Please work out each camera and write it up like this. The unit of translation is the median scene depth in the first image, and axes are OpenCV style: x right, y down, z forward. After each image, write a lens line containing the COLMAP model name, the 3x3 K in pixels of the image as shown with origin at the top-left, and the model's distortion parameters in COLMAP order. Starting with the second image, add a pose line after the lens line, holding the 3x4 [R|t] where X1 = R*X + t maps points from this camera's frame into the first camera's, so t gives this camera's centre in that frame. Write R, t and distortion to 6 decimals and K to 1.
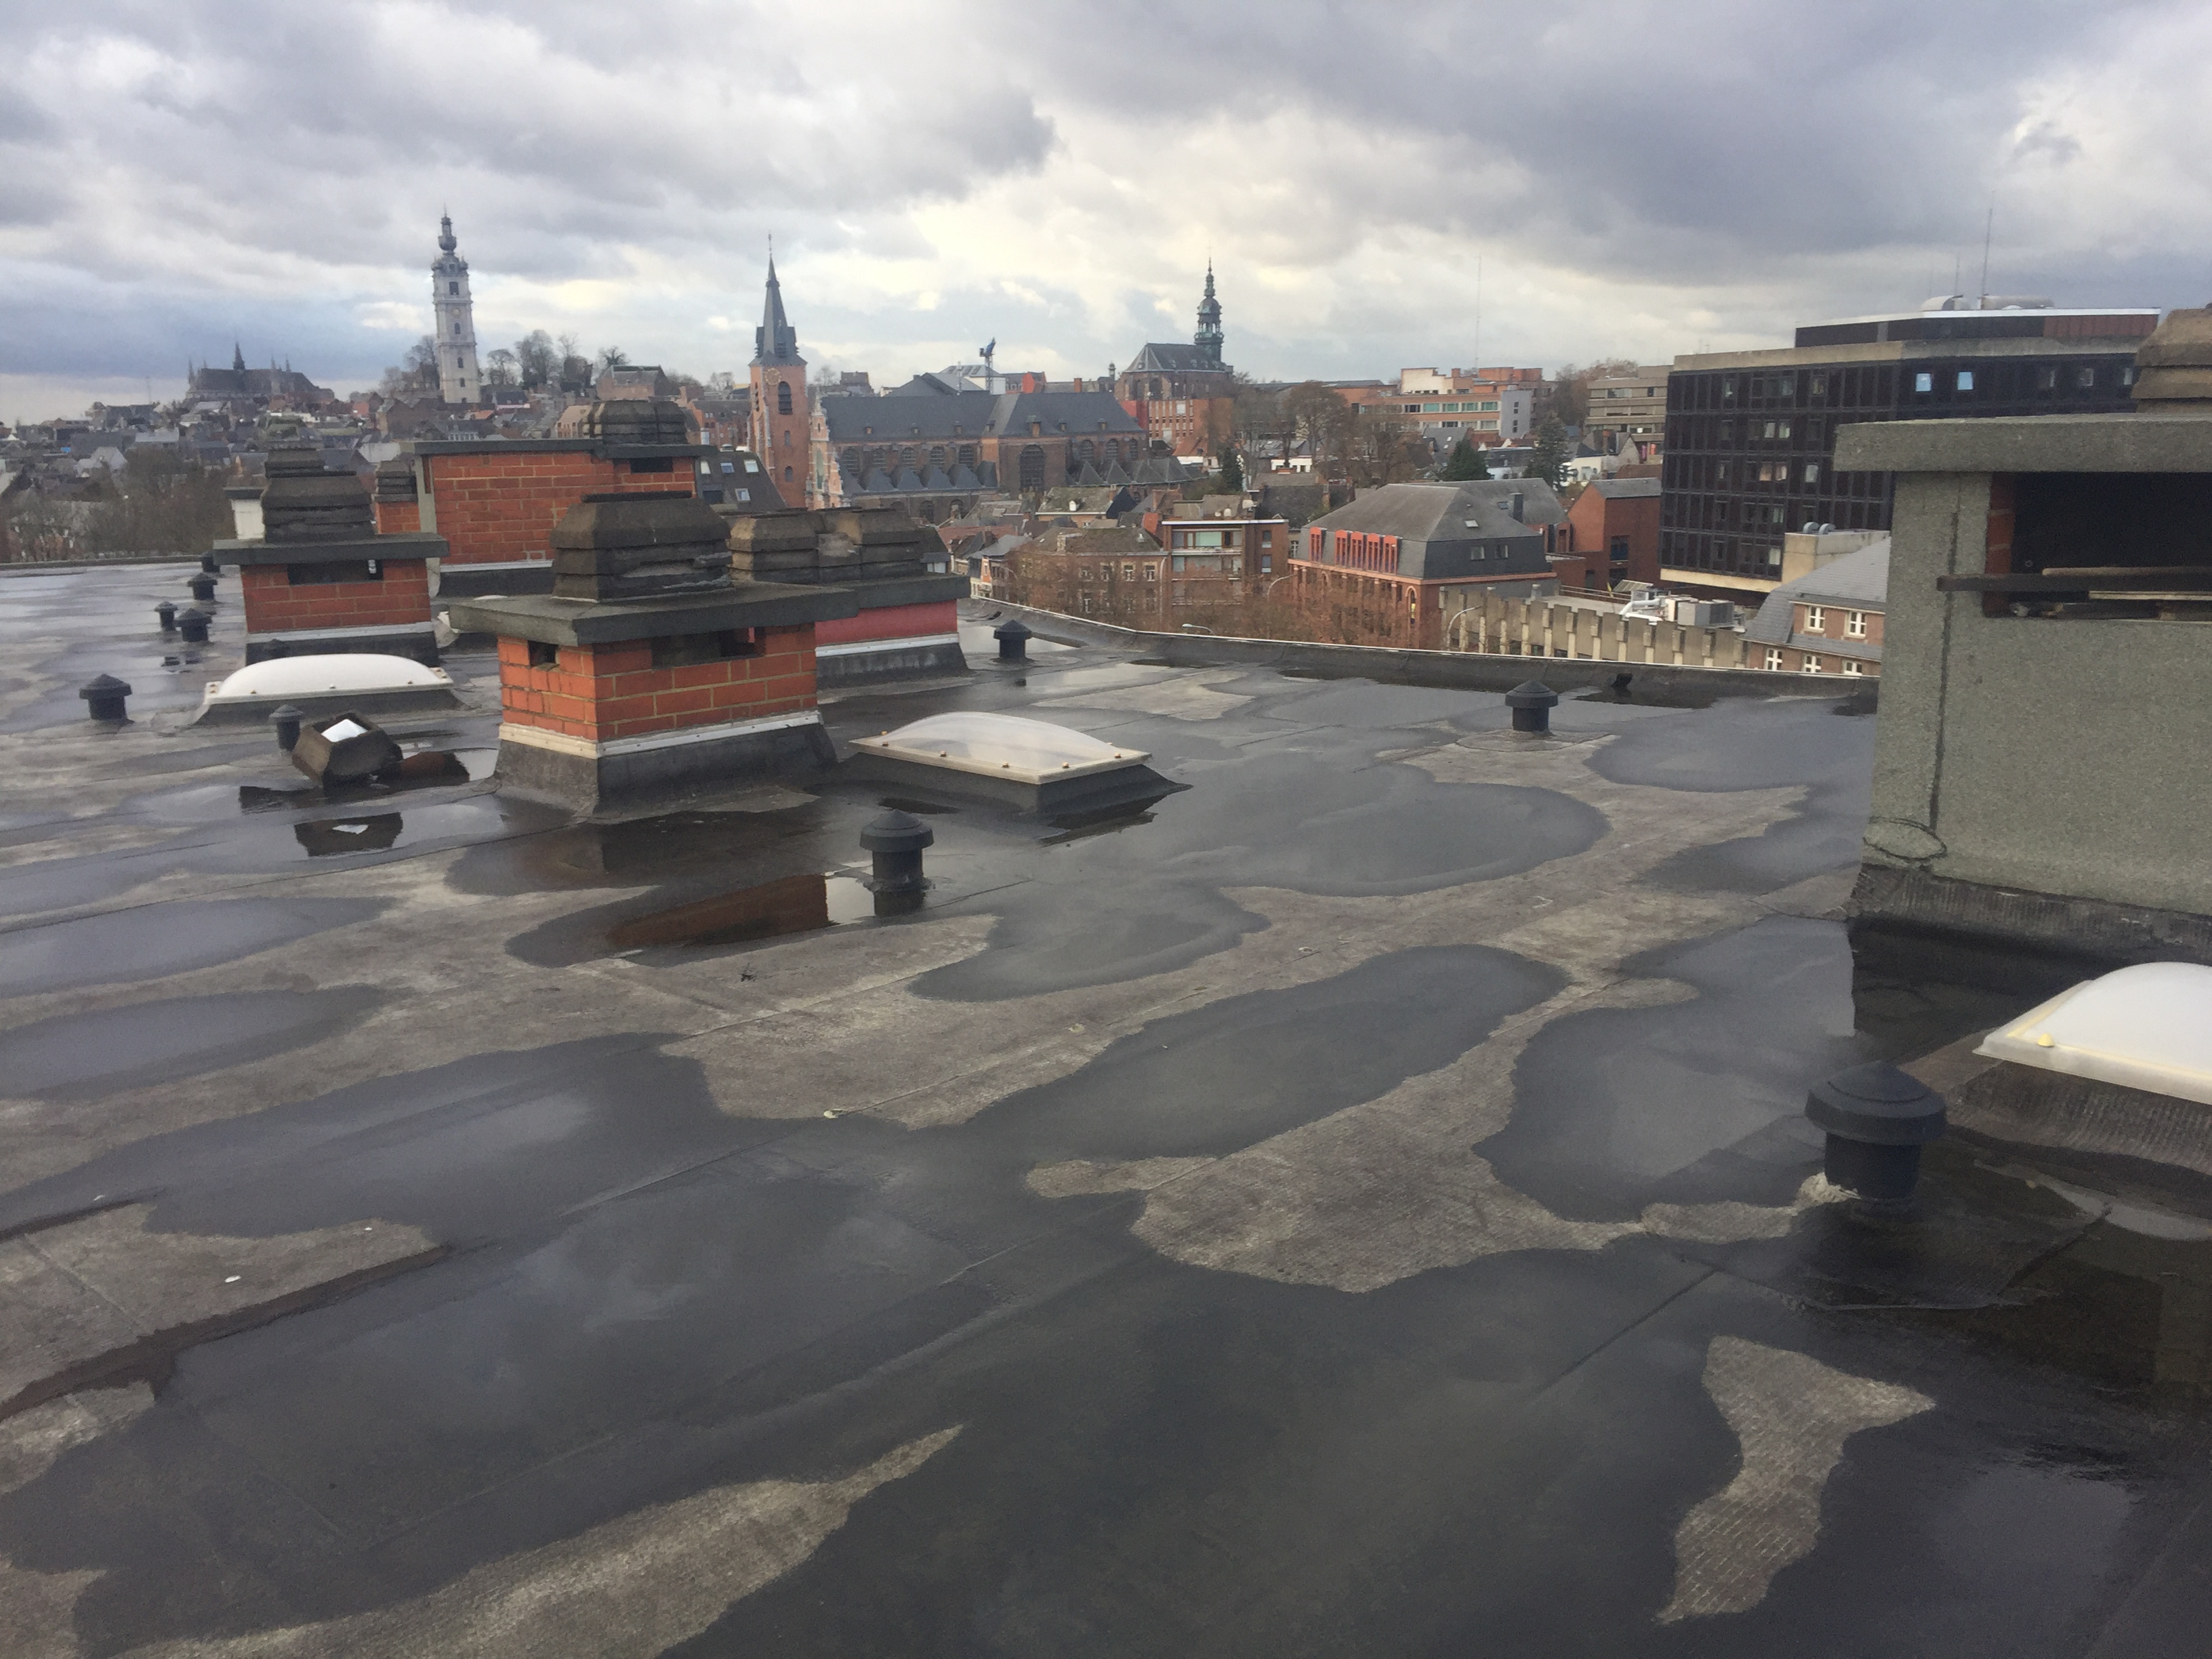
lens RADIAL K [[1863.6, 0, 1112.3], [0, 1863.6, 848.0], [0, 0, 1]] dist [0.094808, -0.133065]
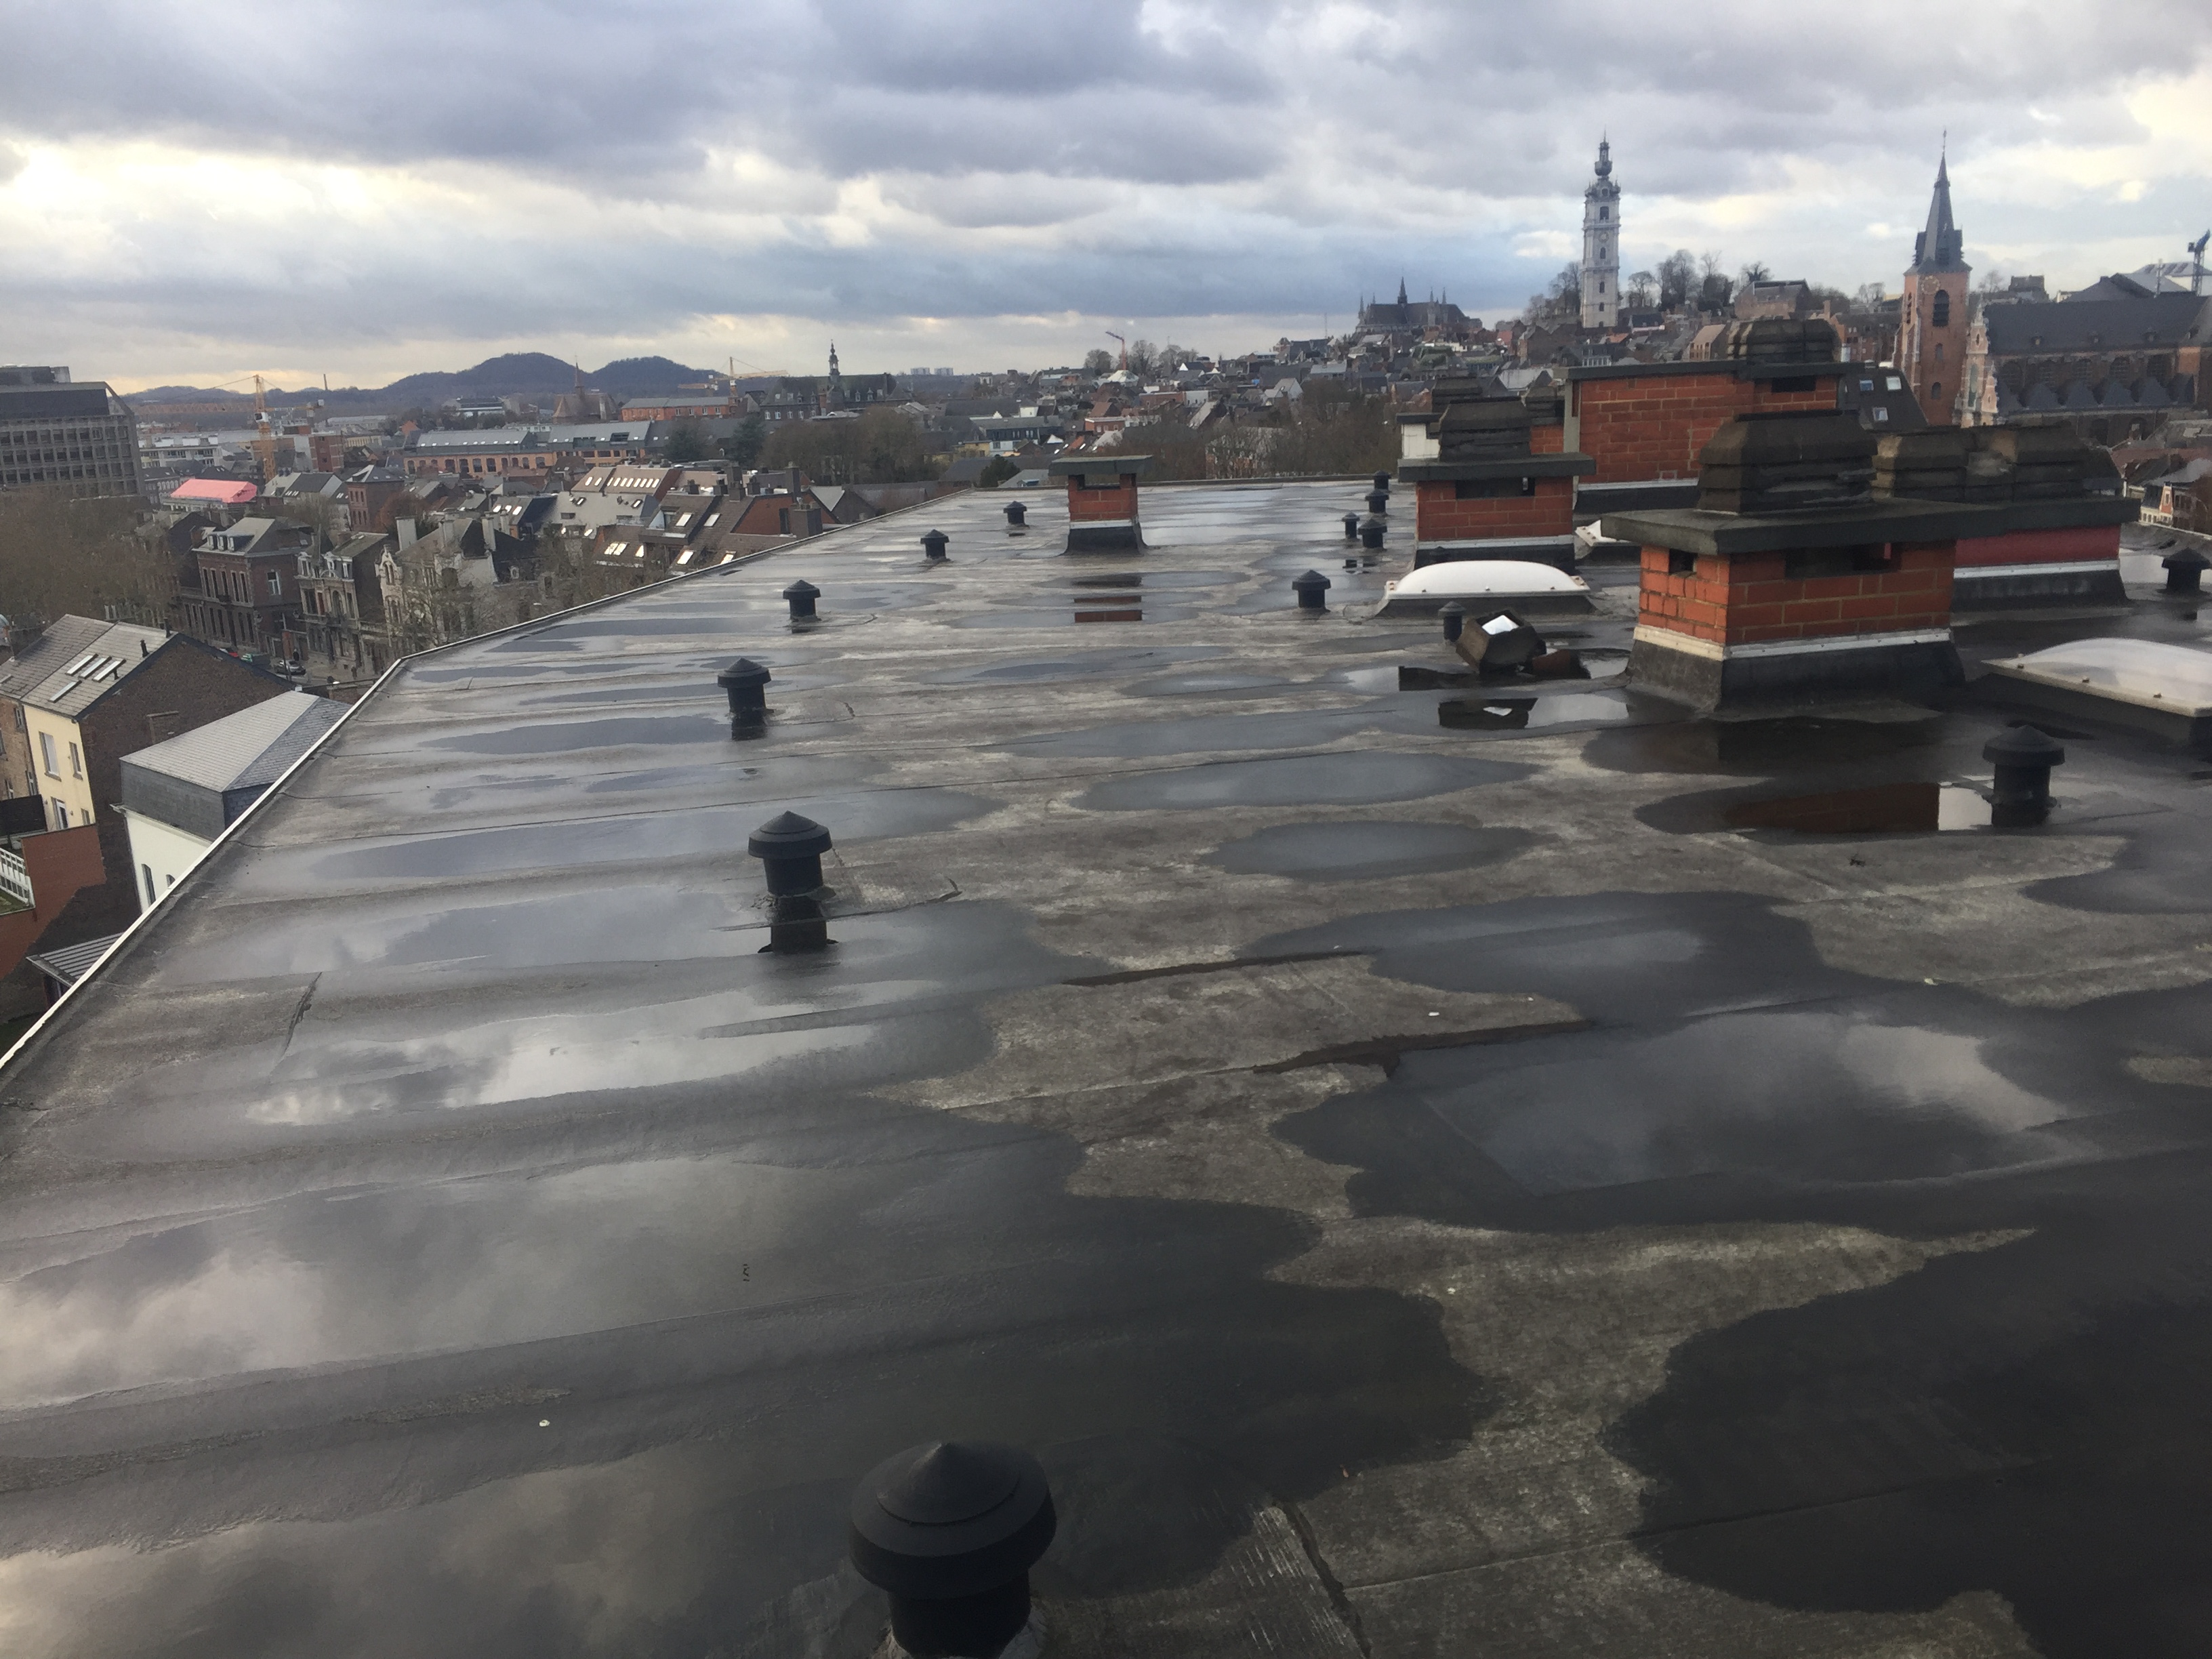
lens RADIAL K [[1863.6, 0, 1127.3], [0, 1863.6, 834.9], [0, 0, 1]] dist [0.094808, -0.133065]
pose [[0.846561, 0.115450, -0.519621, 0.011402], [-0.098384, 0.993313, 0.060410, 0.028191], [0.523121, -0.000019, 0.852258, -0.139213]]
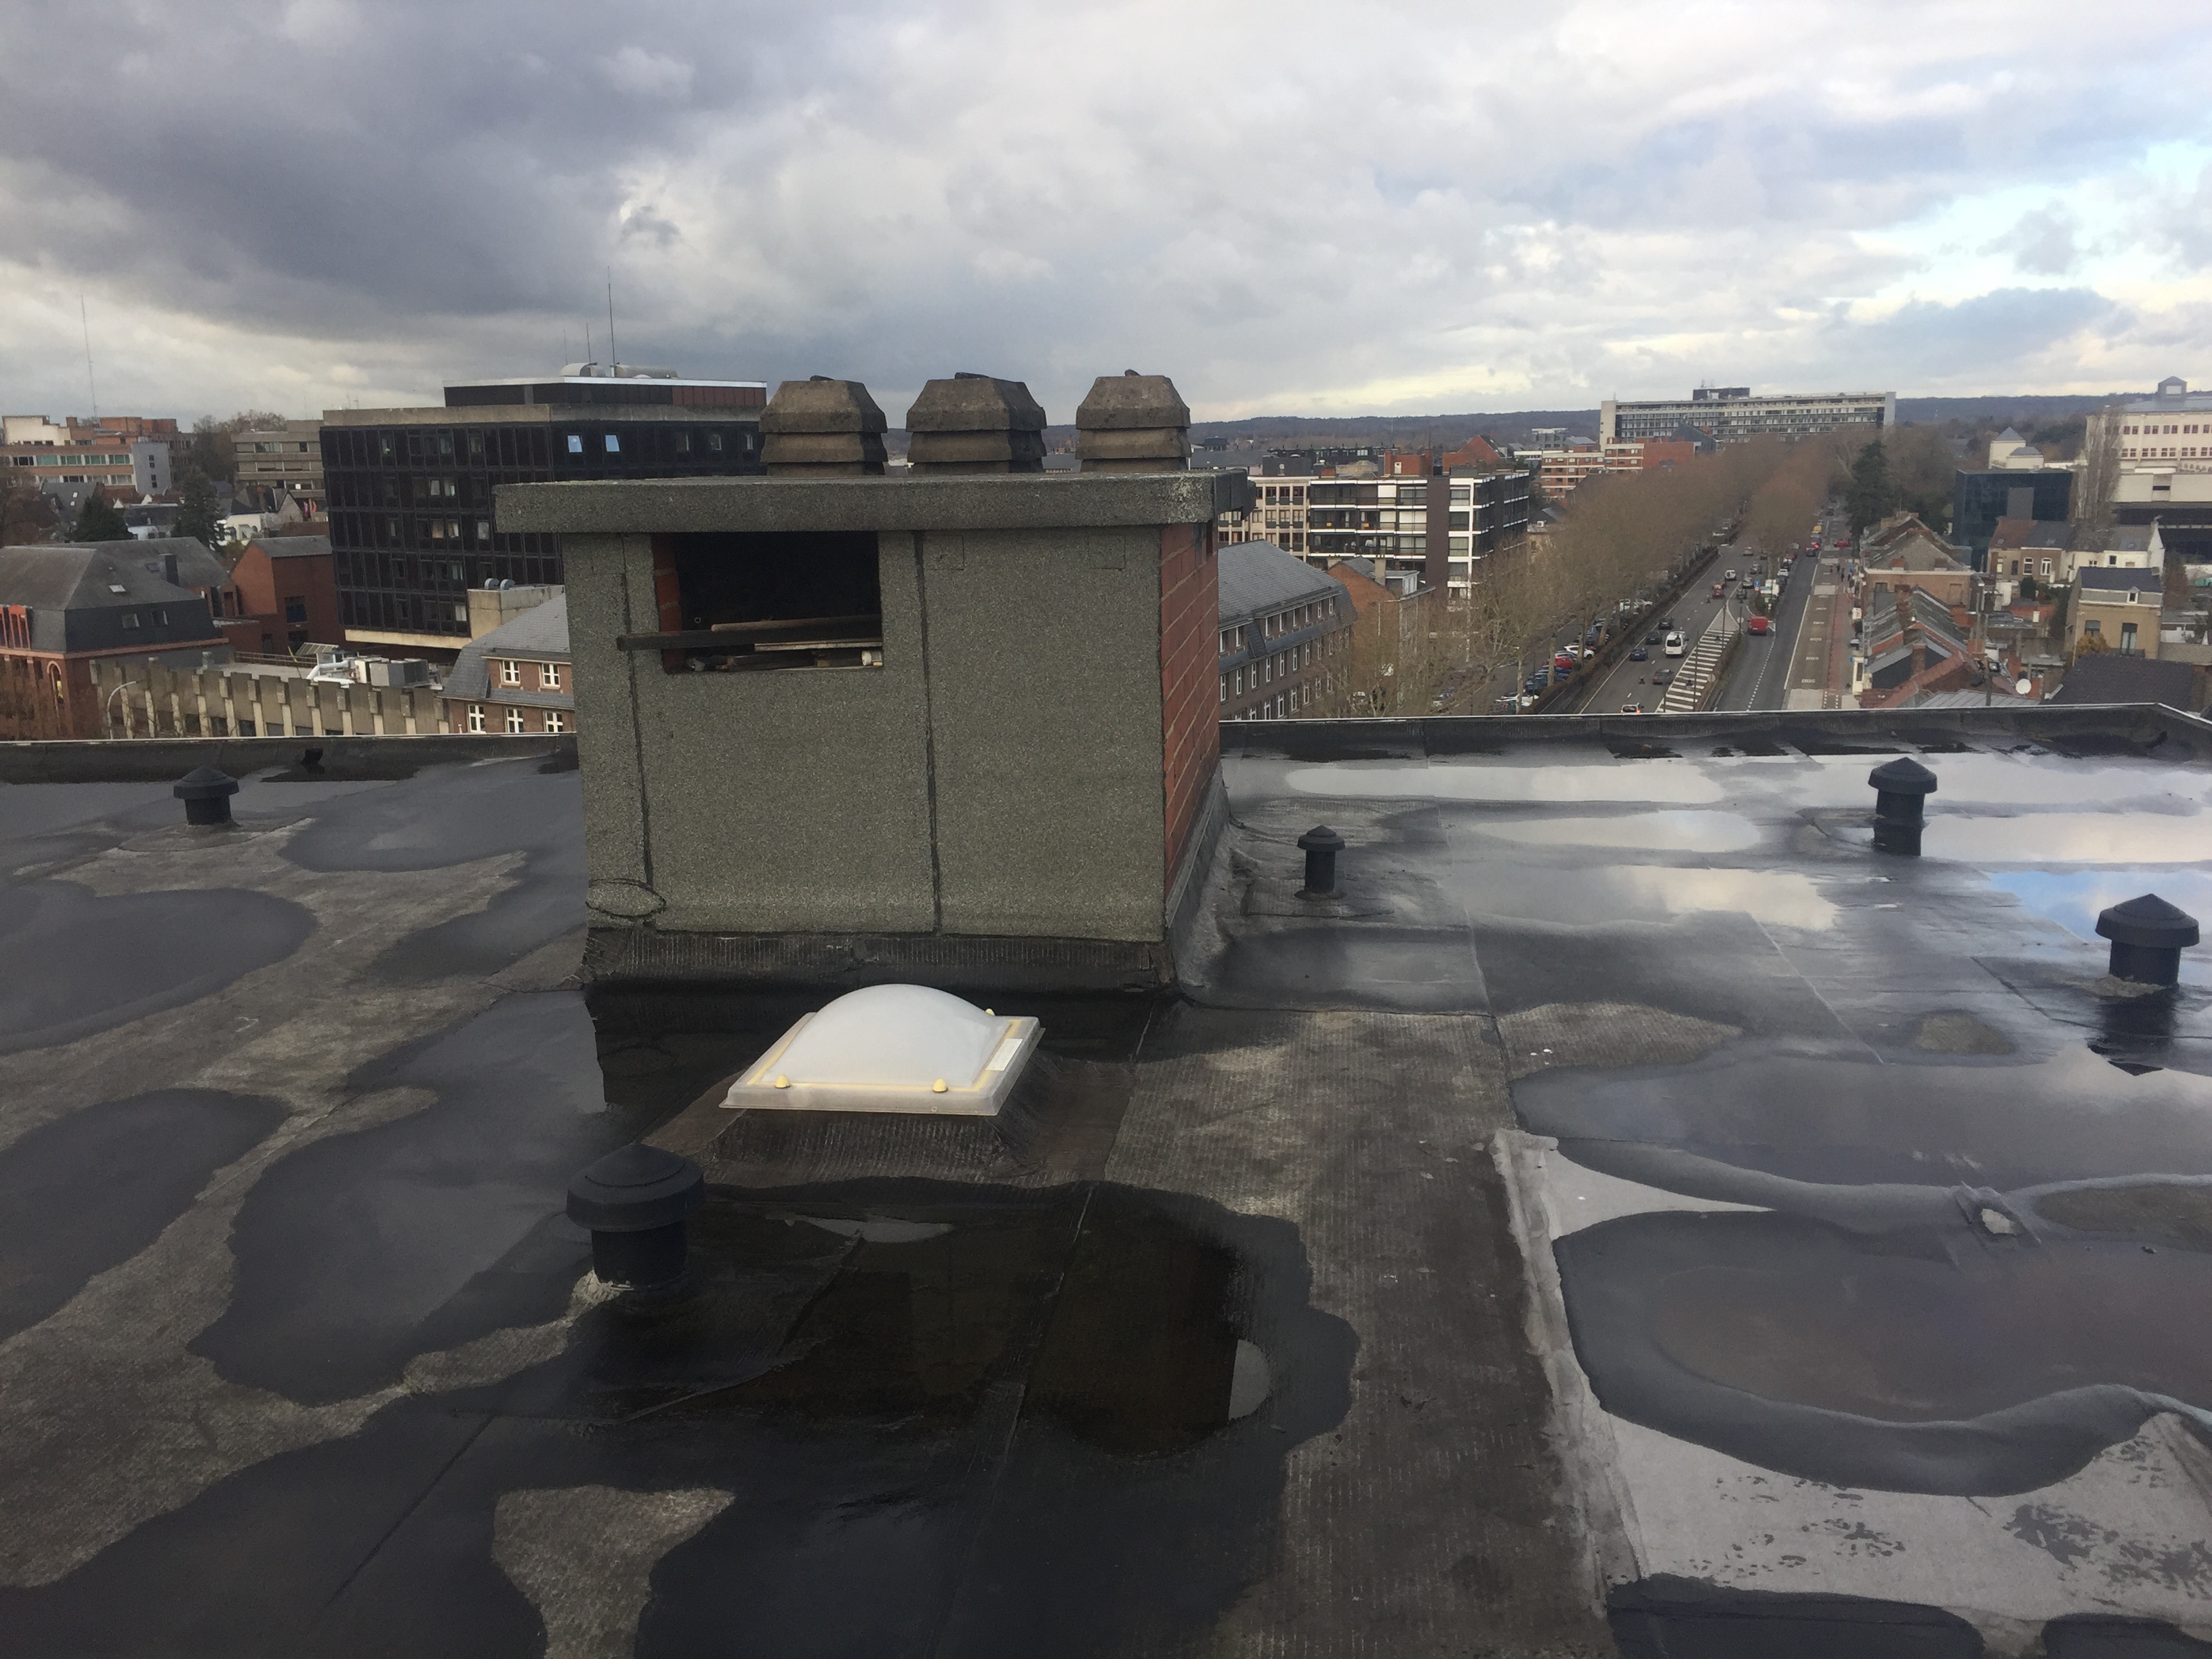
lens RADIAL K [[1863.6, 0, 1123.4], [0, 1863.6, 842.8], [0, 0, 1]] dist [0.094808, -0.133065]
pose [[0.782480, -0.120299, 0.610944, 0.022678], [0.139752, 0.990058, 0.015959, -0.012208], [-0.606790, 0.072893, 0.791513, 0.050498]]
